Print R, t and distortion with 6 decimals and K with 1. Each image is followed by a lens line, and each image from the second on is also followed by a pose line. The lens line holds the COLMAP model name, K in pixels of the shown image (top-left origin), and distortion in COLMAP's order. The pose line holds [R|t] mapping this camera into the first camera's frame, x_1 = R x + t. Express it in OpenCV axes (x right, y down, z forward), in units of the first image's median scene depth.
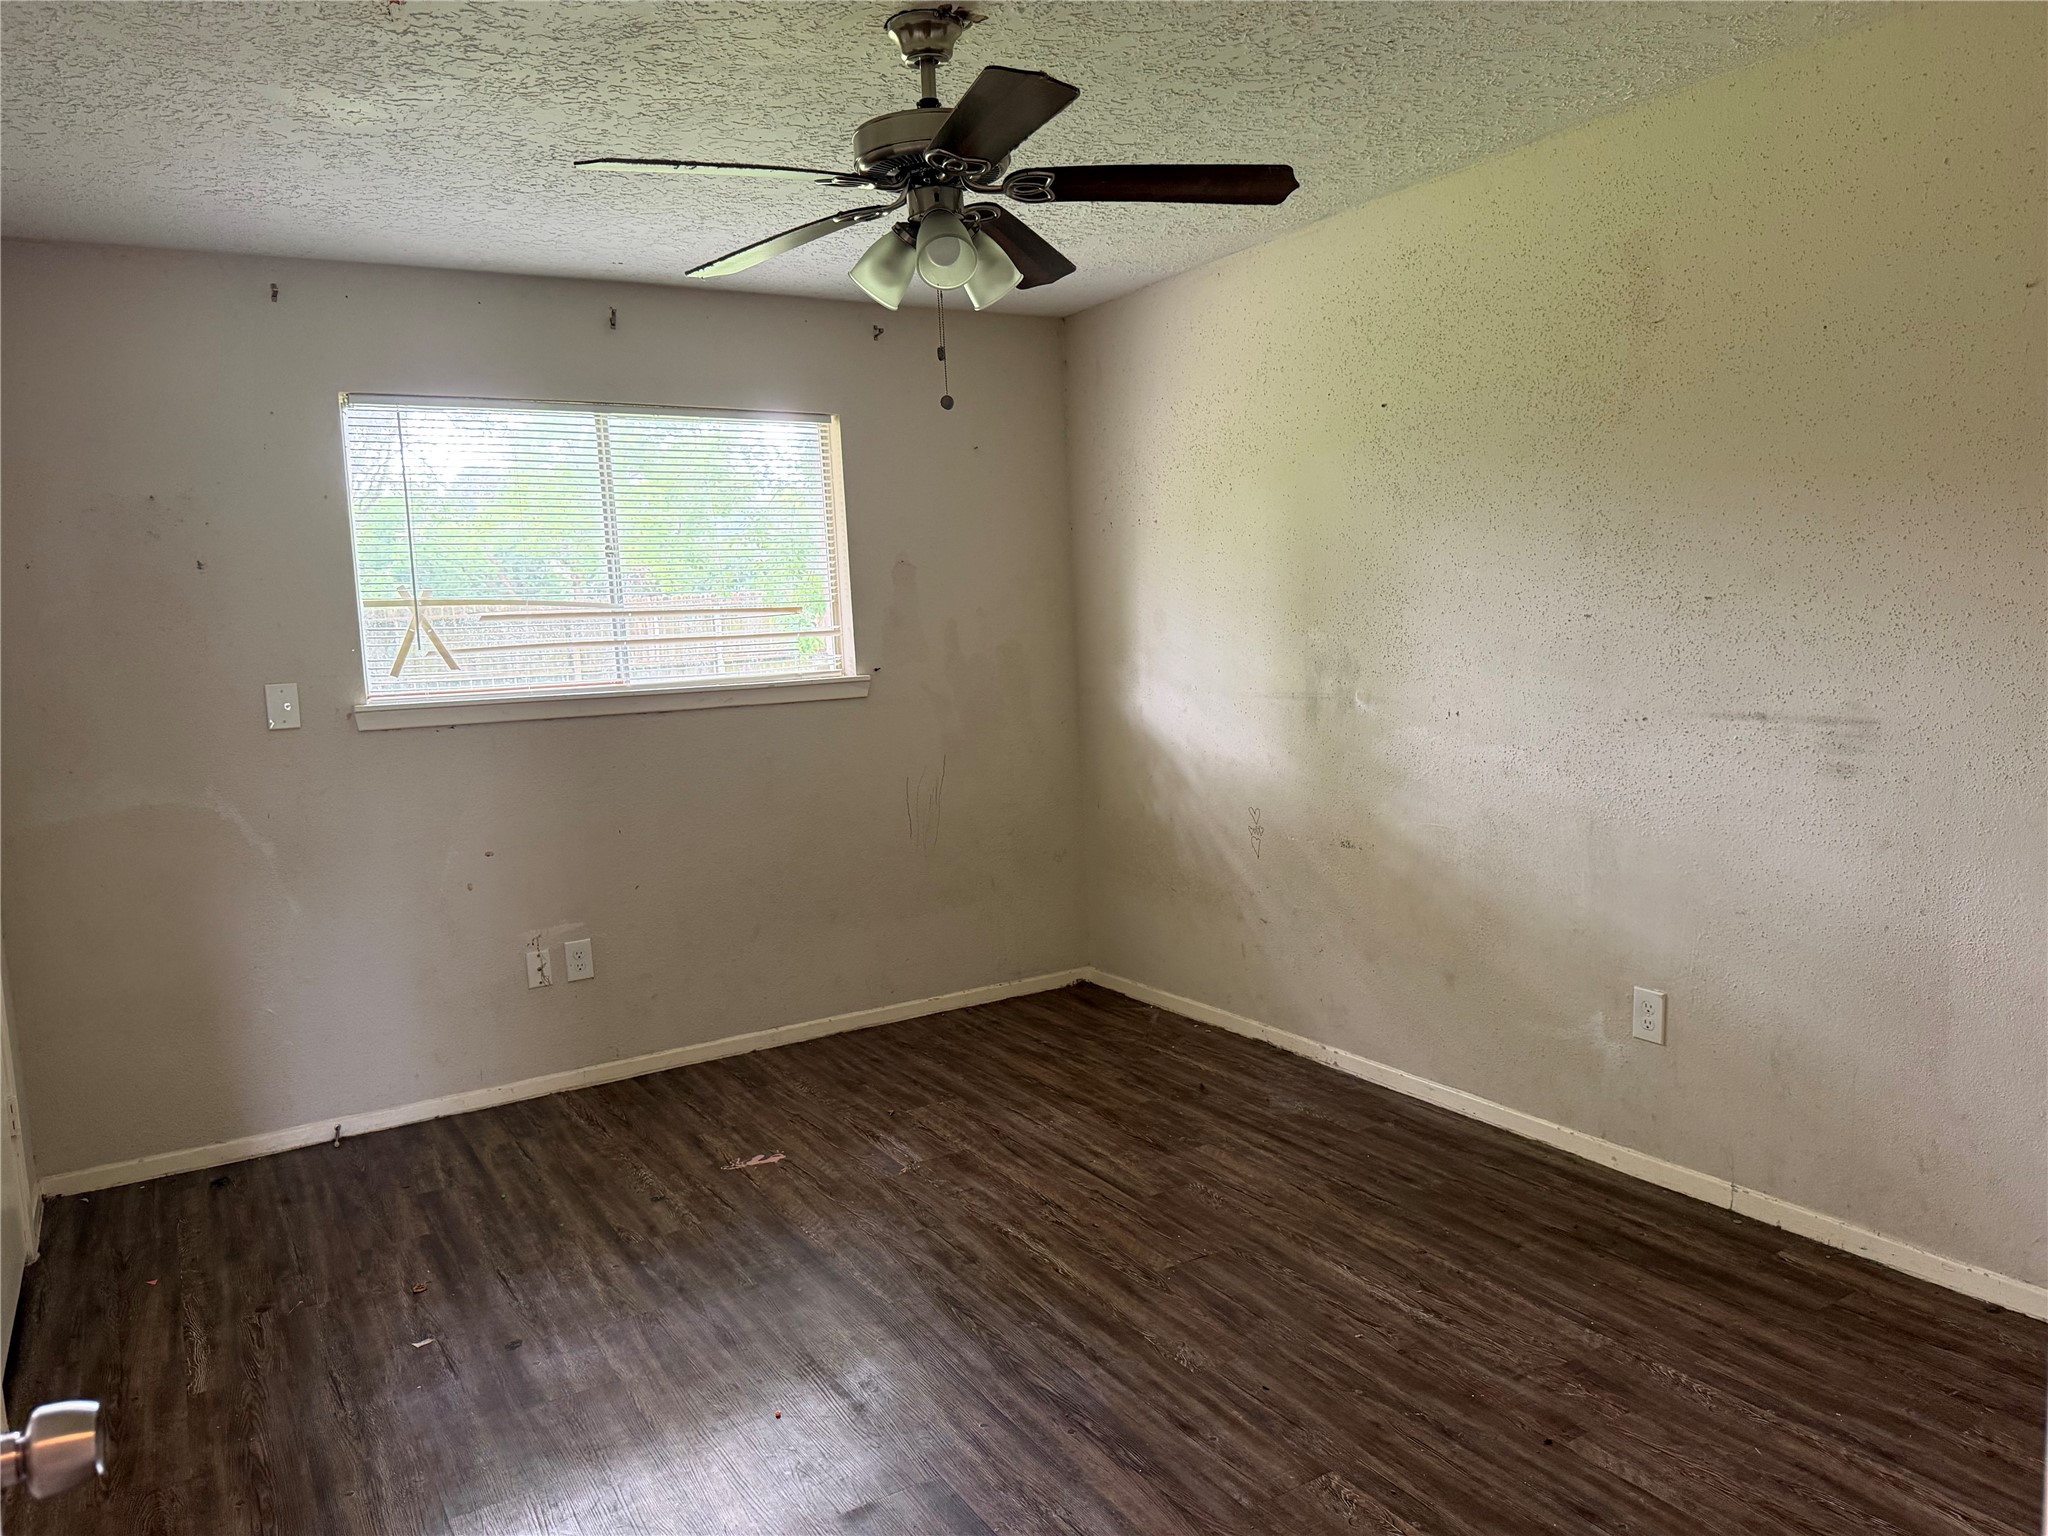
lens RADIAL K [[1447.5, 0, 1028.9], [0, 1447.5, 769.4], [0, 0, 1]] dist [0.068379, -0.081290]
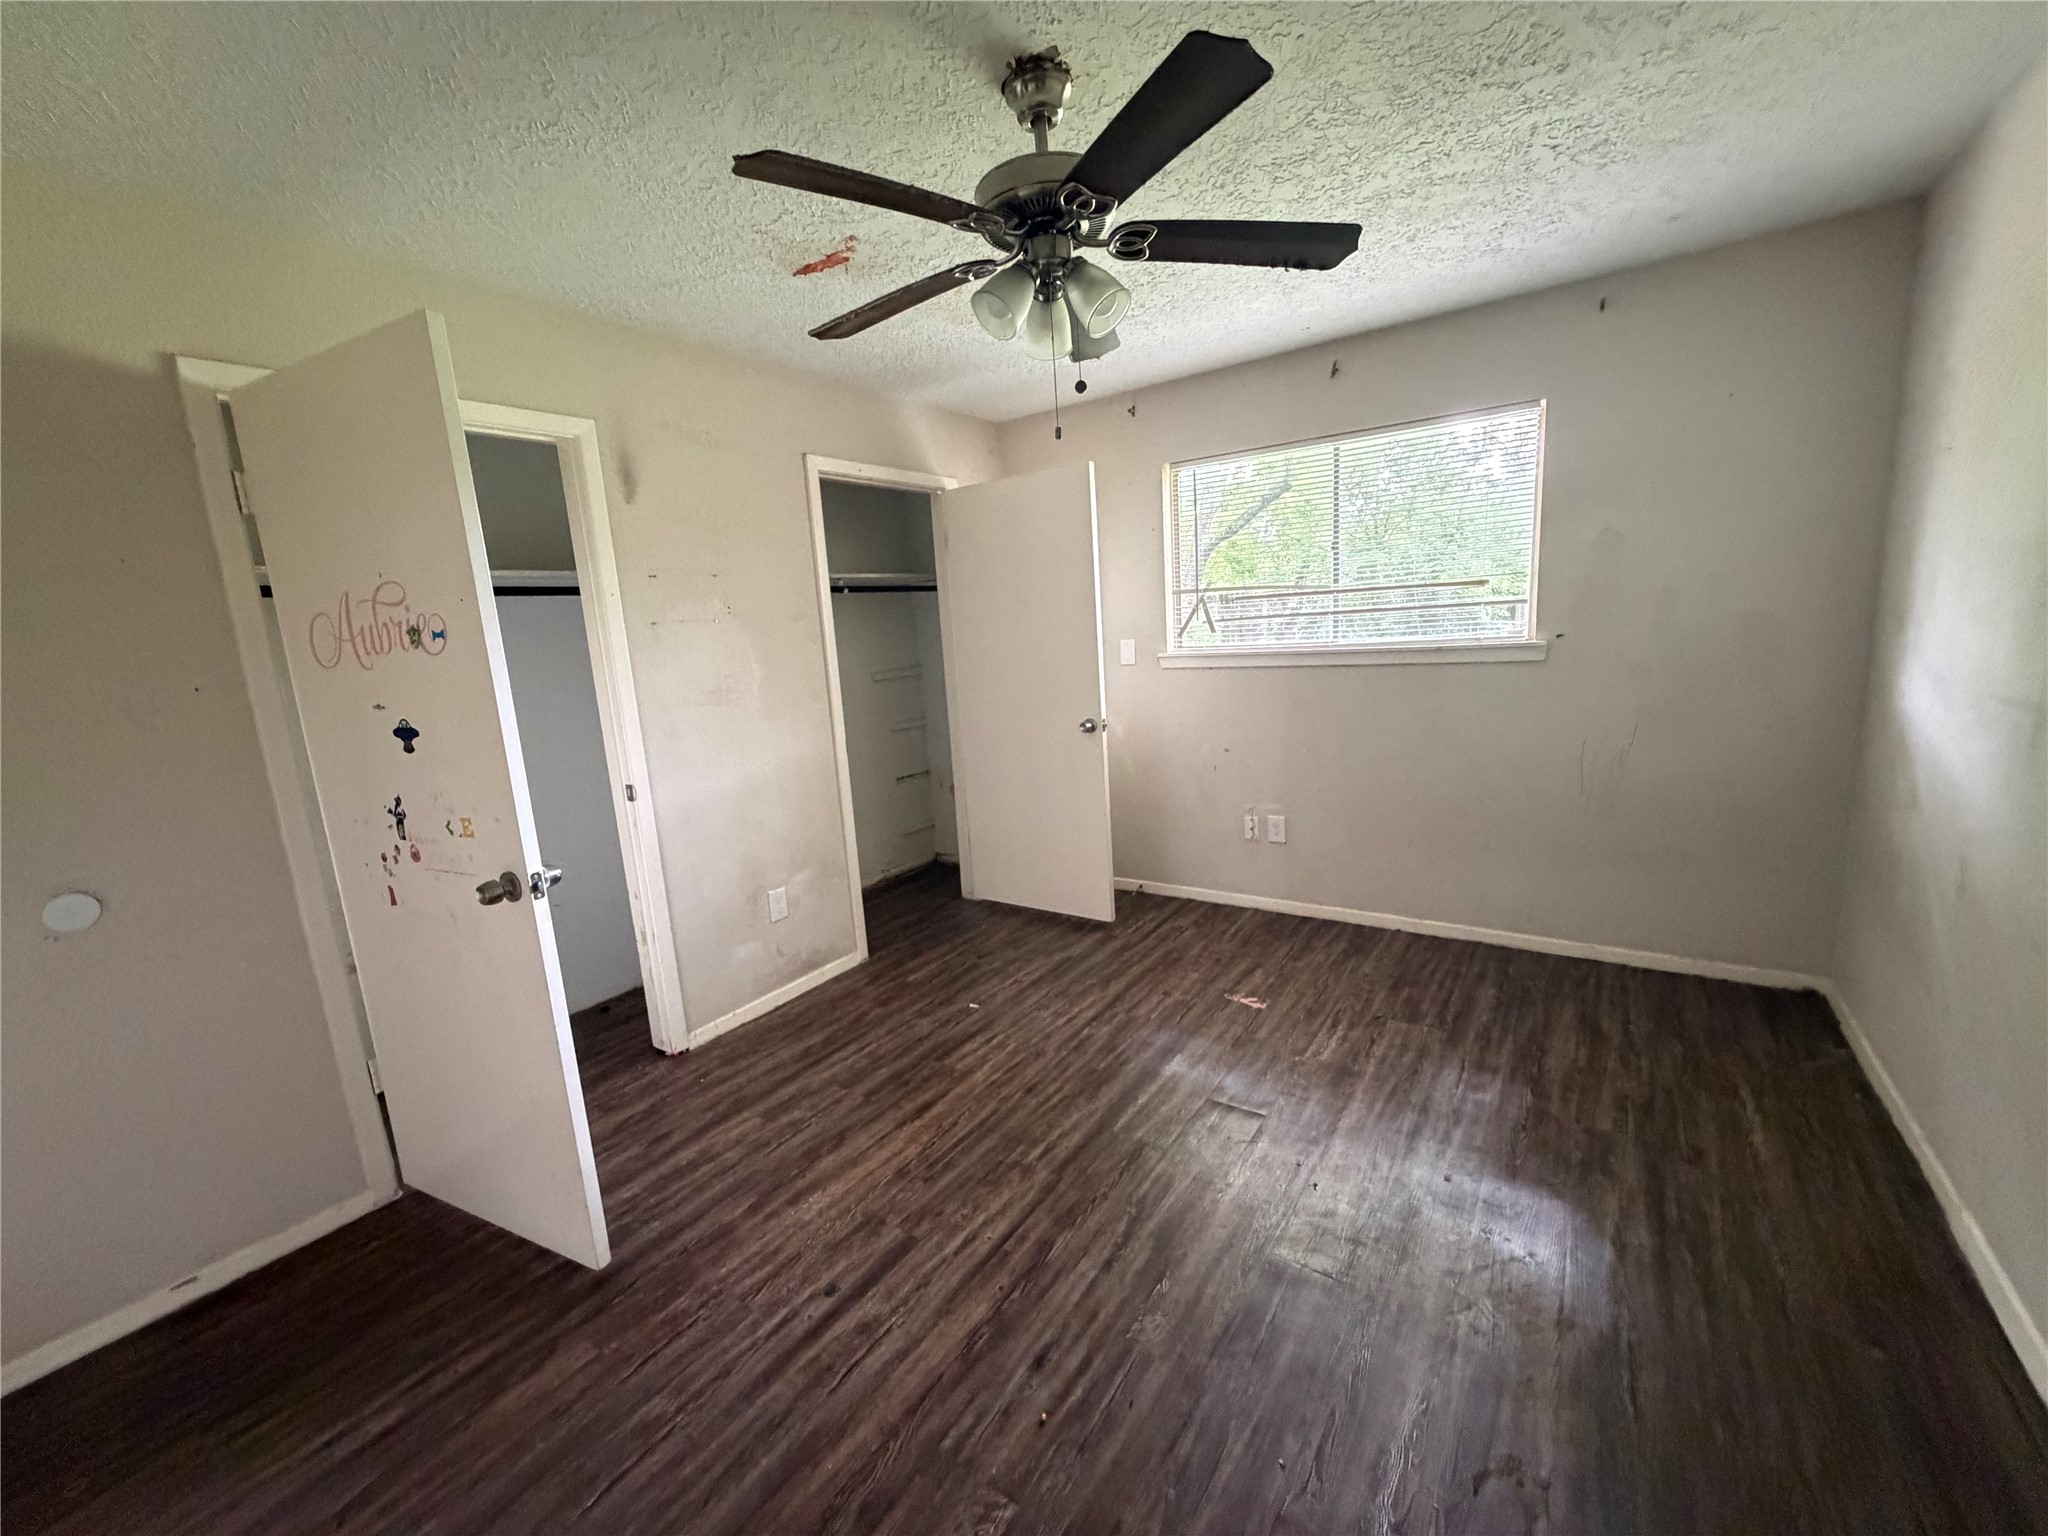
lens RADIAL K [[822.0, 0, 1020.5], [0, 822.0, 766.5], [0, 0, 1]] dist [0.006108, -0.001617]
pose [[0.395399, 0.175664, -0.901555, 0.365257], [-0.053877, 0.984287, 0.168154, -0.065432], [0.916928, -0.017914, 0.398650, 0.458476]]
